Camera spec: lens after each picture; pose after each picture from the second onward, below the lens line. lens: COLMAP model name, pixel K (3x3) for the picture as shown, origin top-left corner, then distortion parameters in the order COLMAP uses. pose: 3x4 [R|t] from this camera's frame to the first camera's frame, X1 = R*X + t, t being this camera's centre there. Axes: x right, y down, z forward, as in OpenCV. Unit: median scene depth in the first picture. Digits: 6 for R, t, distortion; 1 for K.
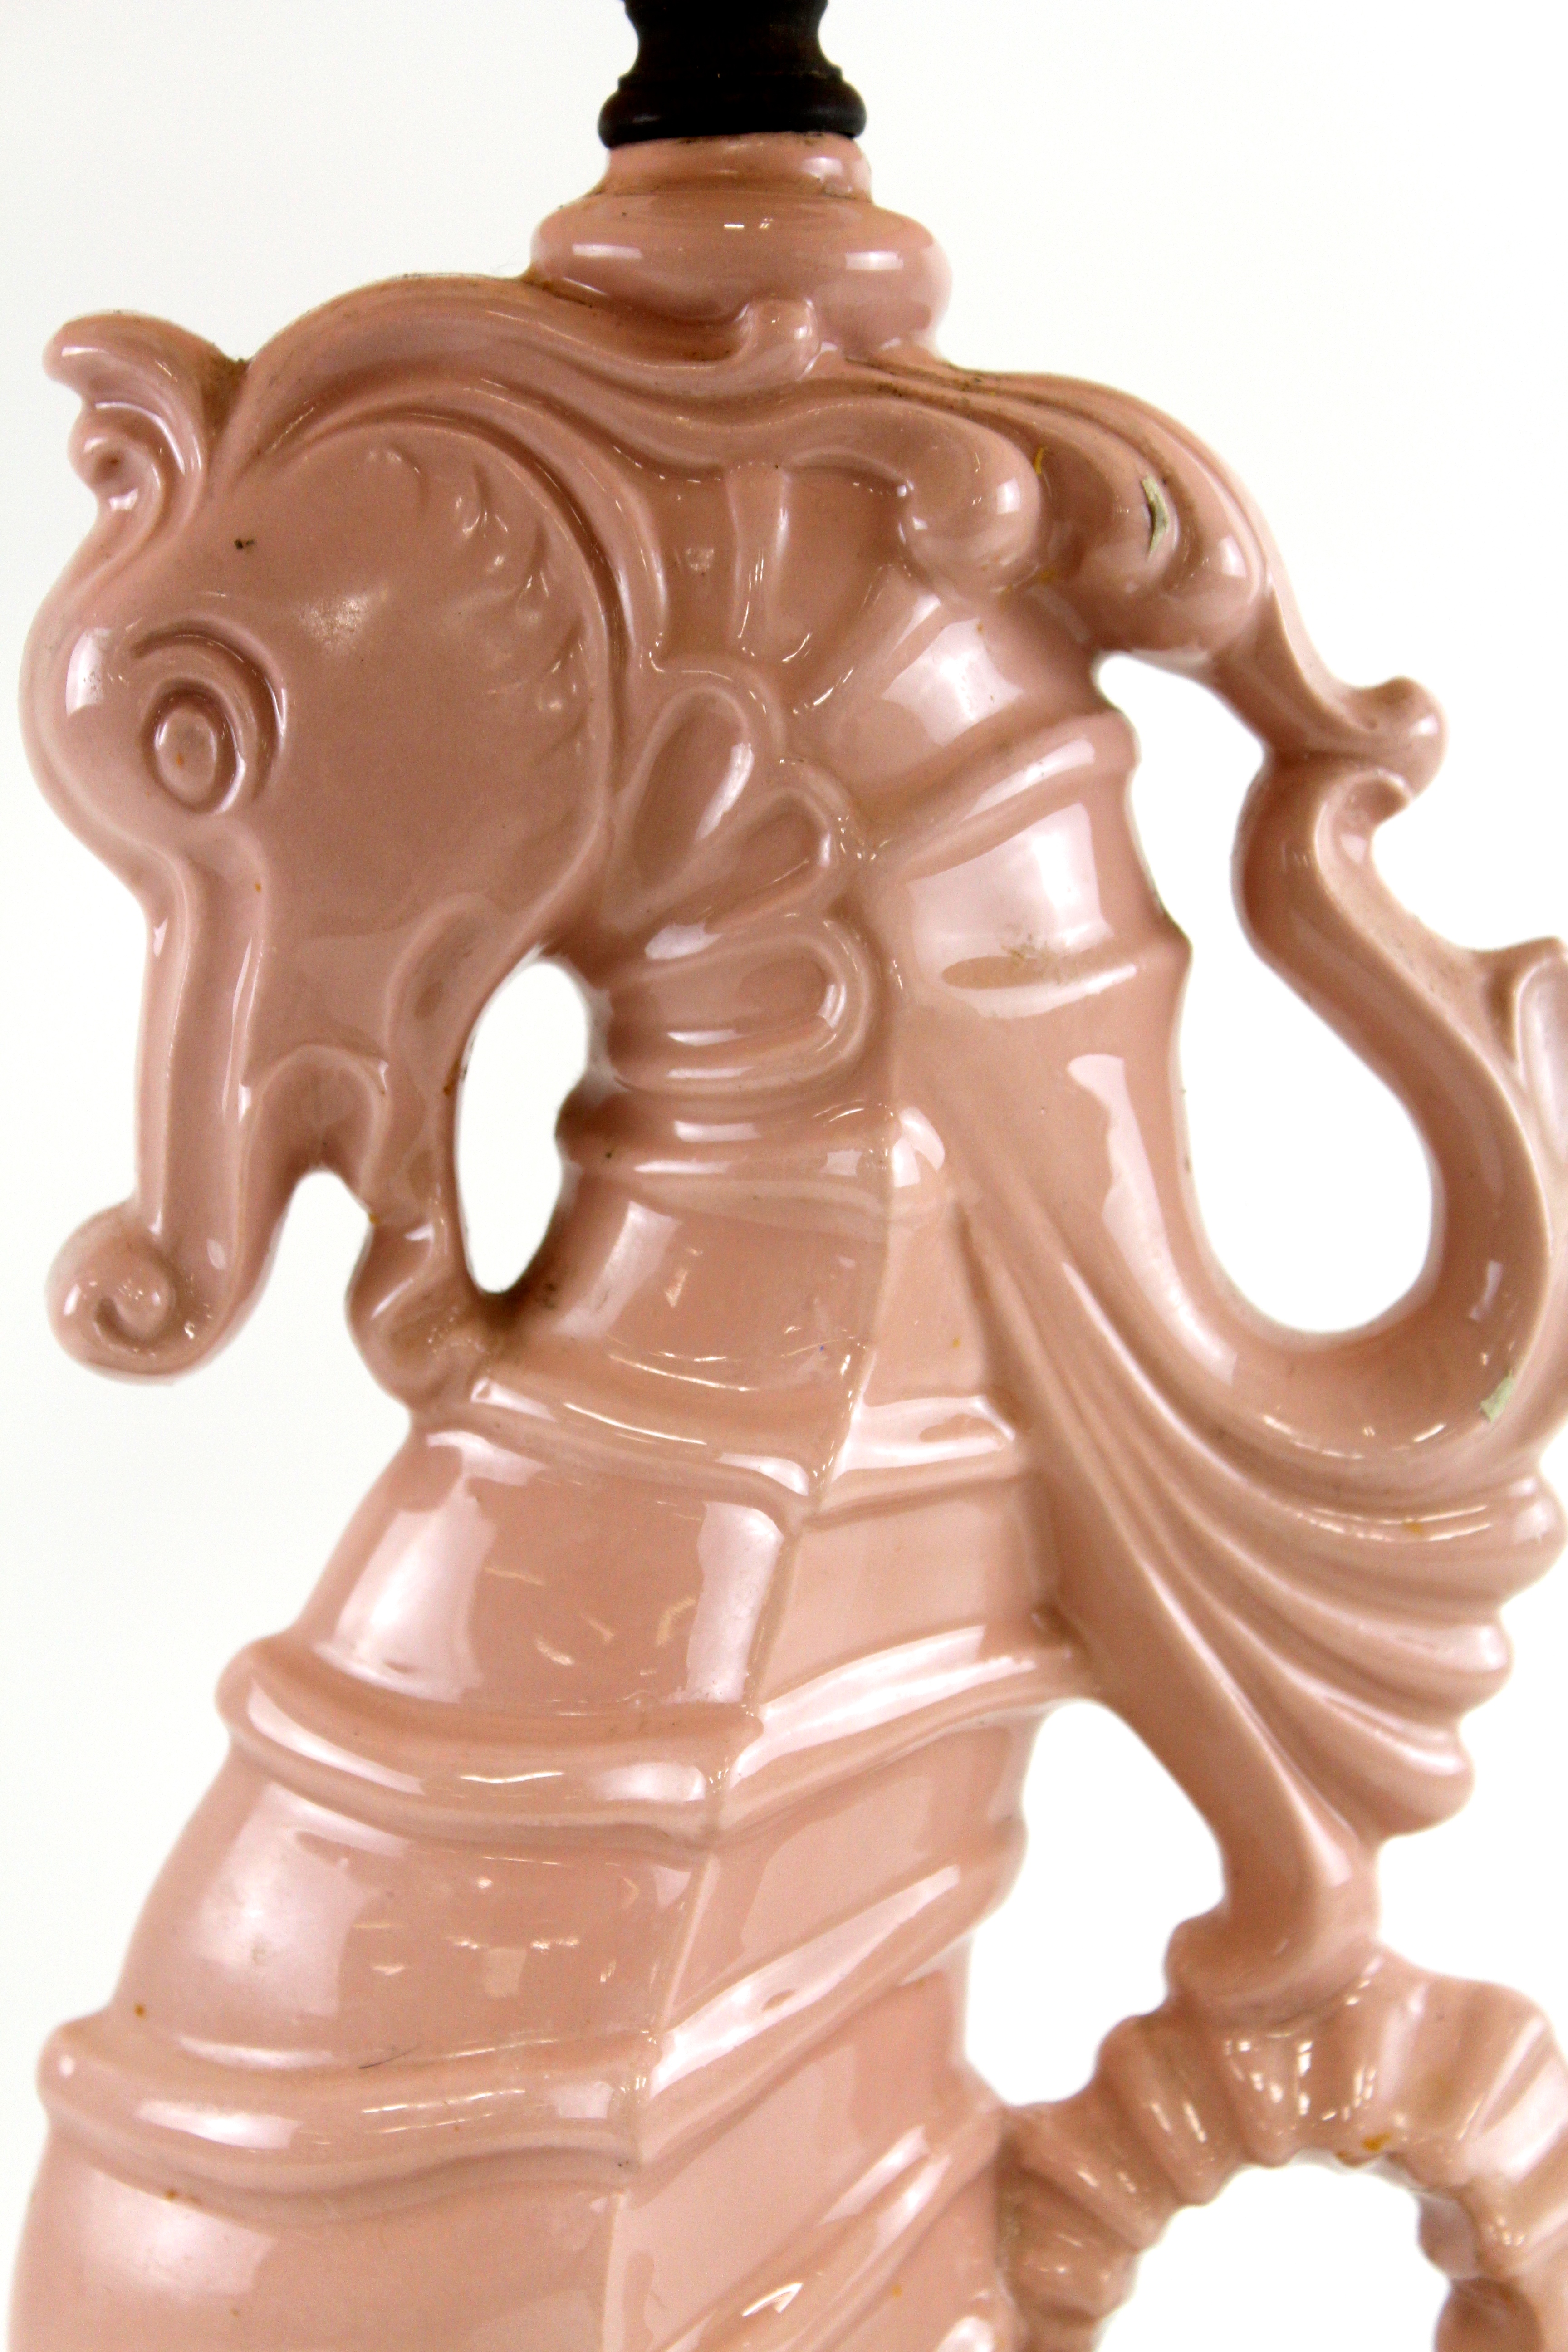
lens RADIAL K [[5121.0, 0, 787.2], [0, 5121.0, 1227.2], [0, 0, 1]] dist [0.096426, 0.349806]
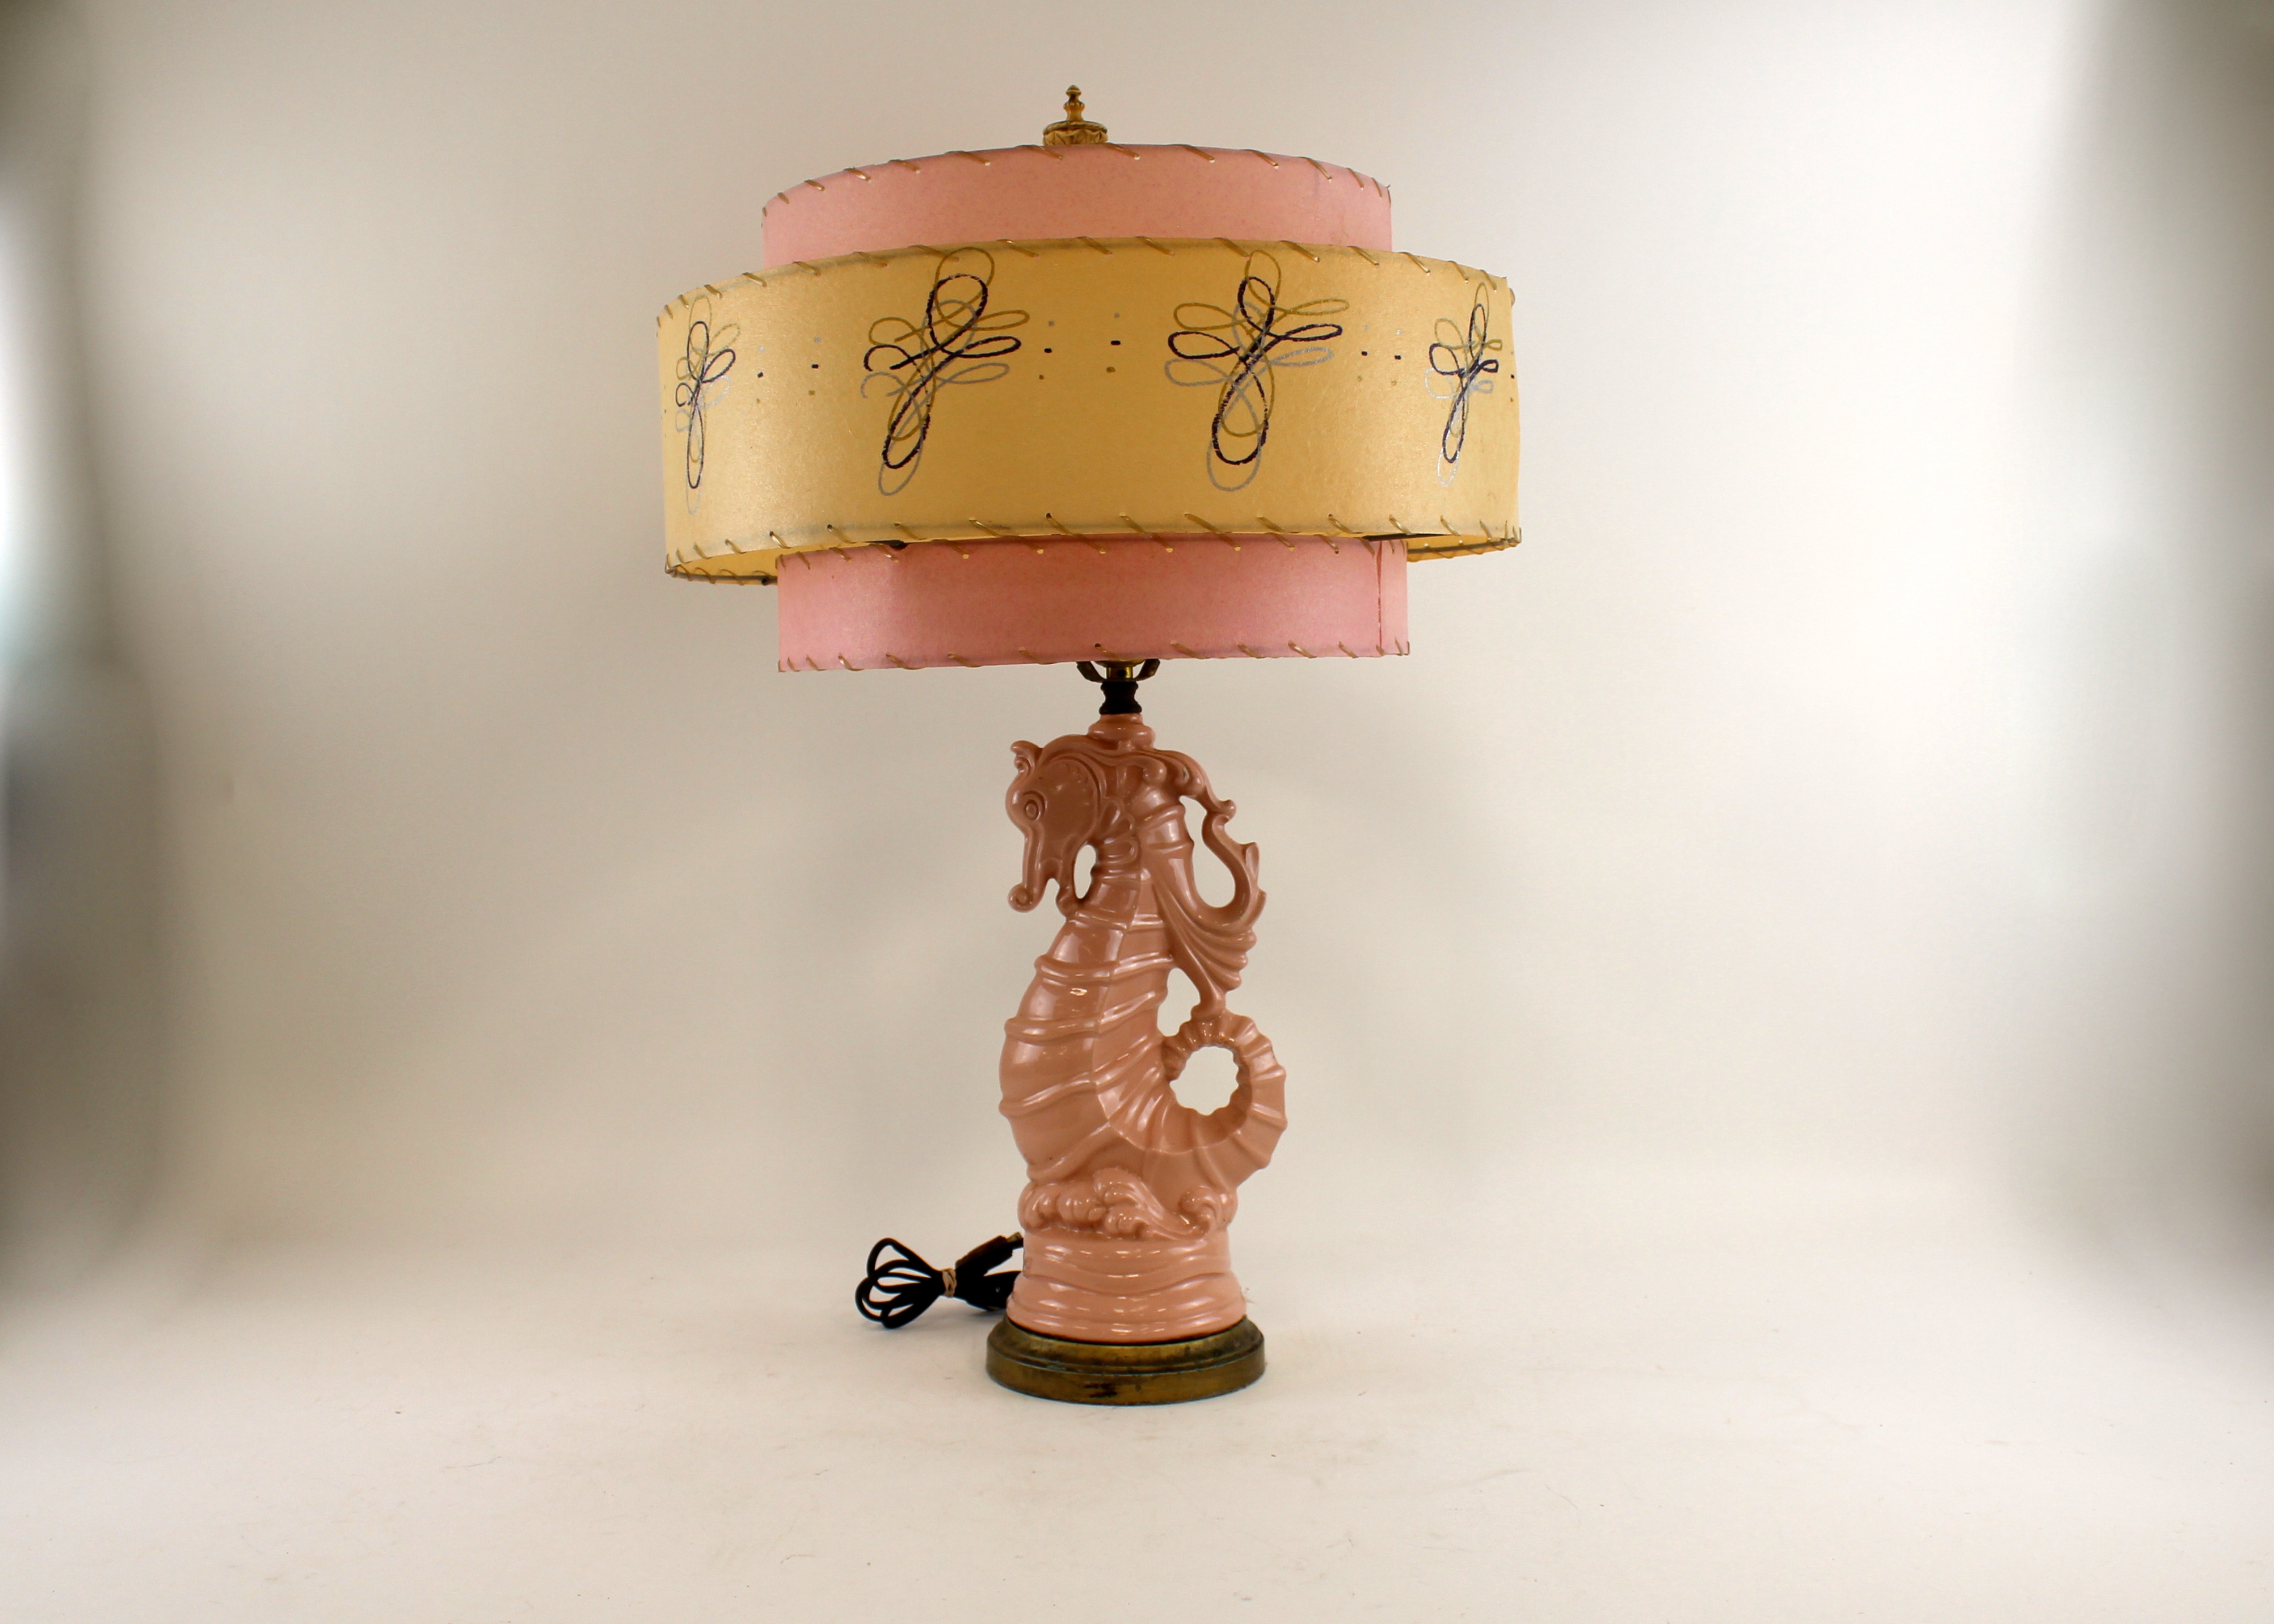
lens RADIAL K [[4244.5, 0, 1137.0], [0, 4244.5, 812.0], [0, 0, 1]] dist [-0.019433, -0.010534]
pose [[0.994828, 0.005294, -0.101439, 0.530334], [-0.013996, 0.996260, -0.085268, 0.344885], [0.100608, 0.086247, 0.991181, -4.072186]]
